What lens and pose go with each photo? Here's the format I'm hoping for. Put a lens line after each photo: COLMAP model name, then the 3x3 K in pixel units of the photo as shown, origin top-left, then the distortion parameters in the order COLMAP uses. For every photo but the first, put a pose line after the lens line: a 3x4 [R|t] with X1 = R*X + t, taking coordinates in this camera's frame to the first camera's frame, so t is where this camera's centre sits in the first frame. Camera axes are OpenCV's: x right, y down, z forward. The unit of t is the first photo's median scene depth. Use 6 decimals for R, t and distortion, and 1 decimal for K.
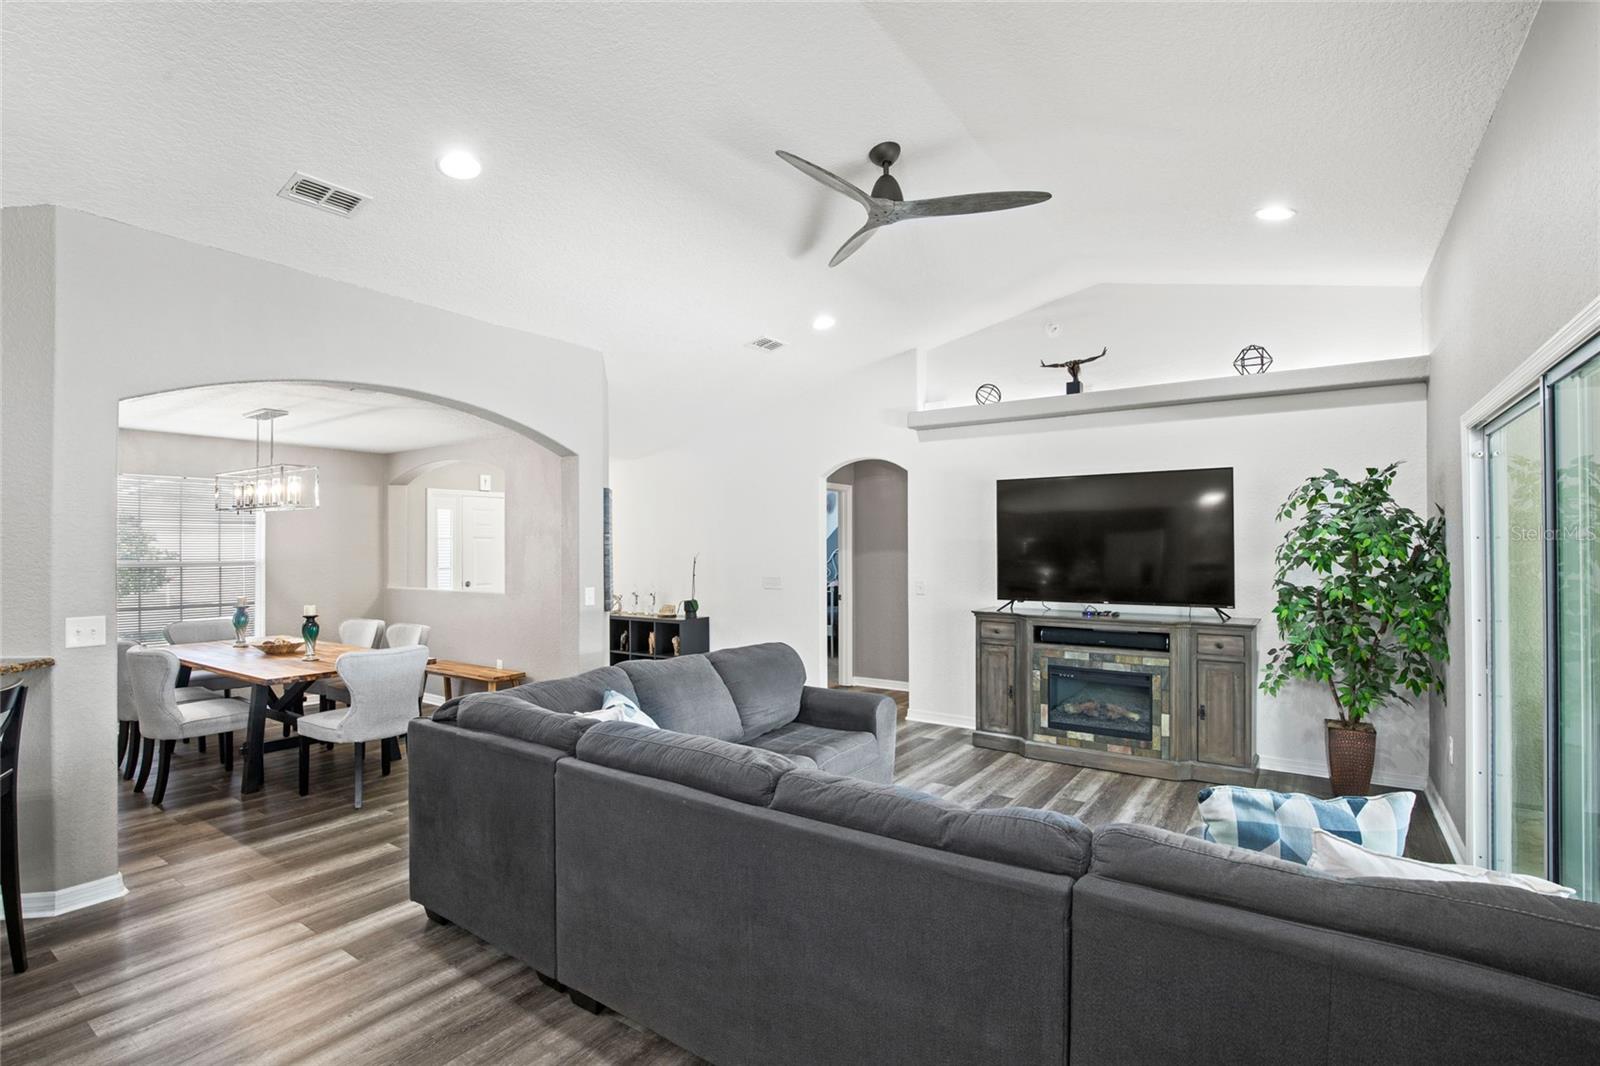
lens RADIAL K [[758.9, 0, 823.8], [0, 758.9, 539.9], [0, 0, 1]] dist [-0.009466, 0.000172]
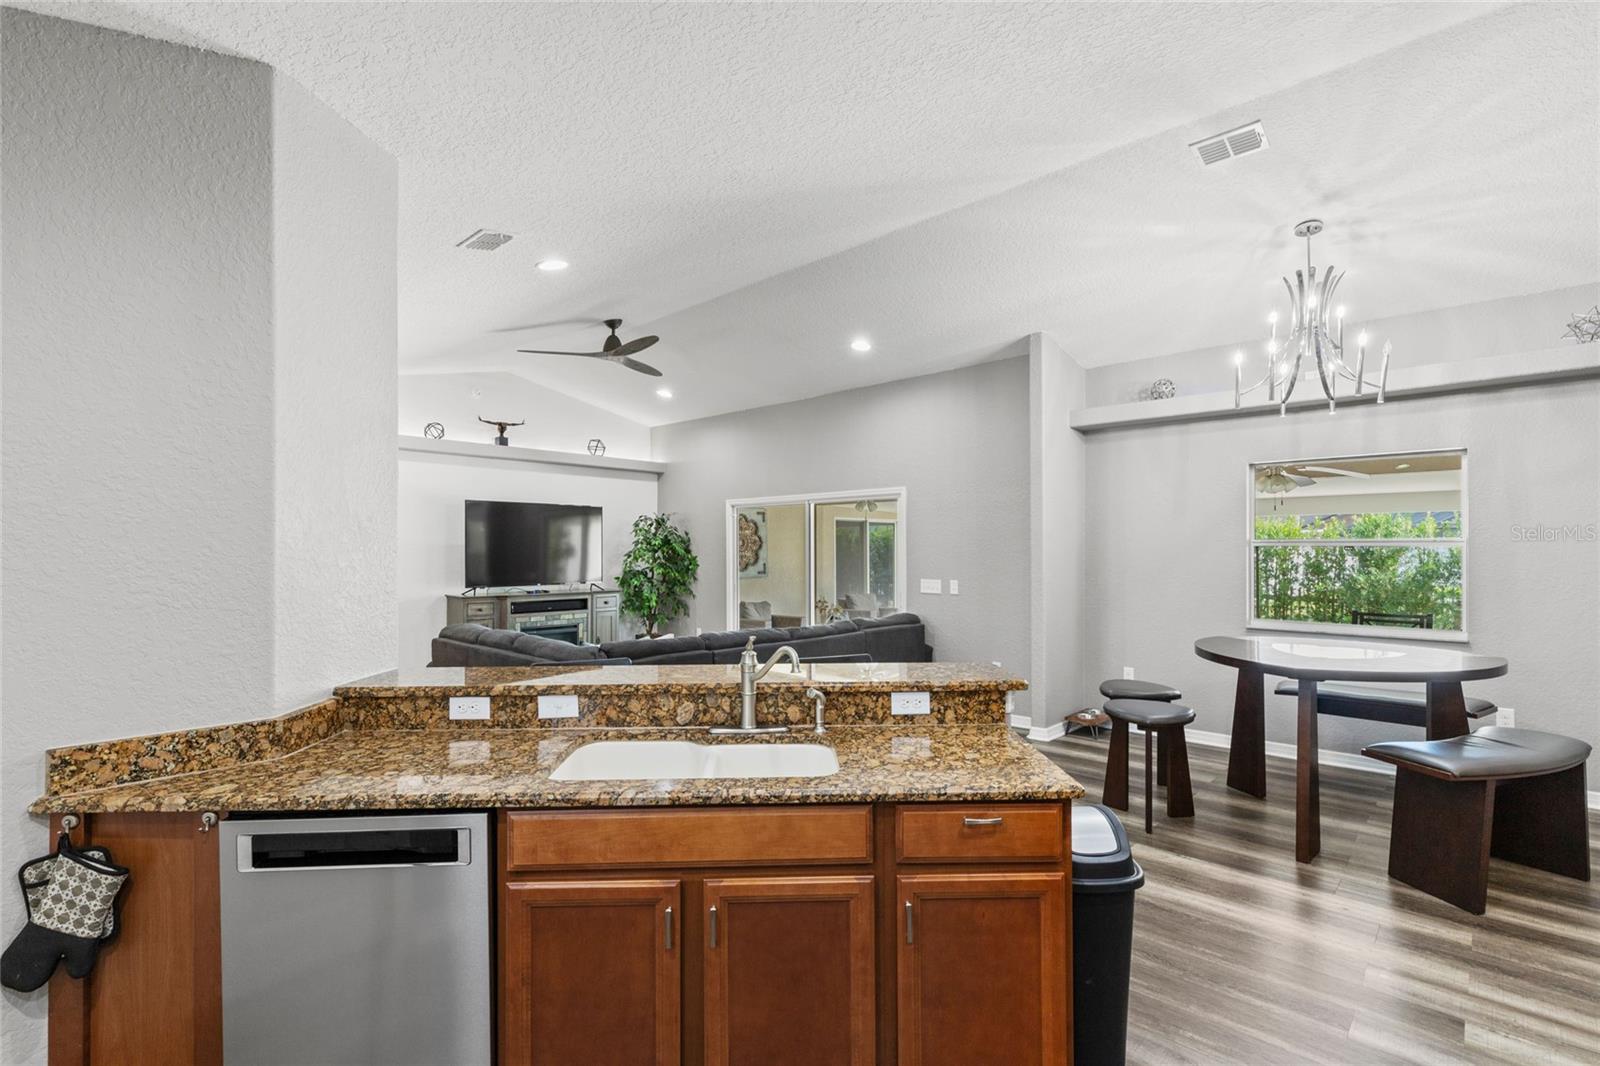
lens RADIAL K [[724.5, 0, 791.2], [0, 724.5, 531.9], [0, 0, 1]] dist [0.010270, 0.000009]
pose [[0.181393, 0.026249, 0.983060, -1.111659], [-0.010431, 0.999639, -0.024767, 0.005070], [-0.983355, -0.005762, 0.181601, 0.225464]]
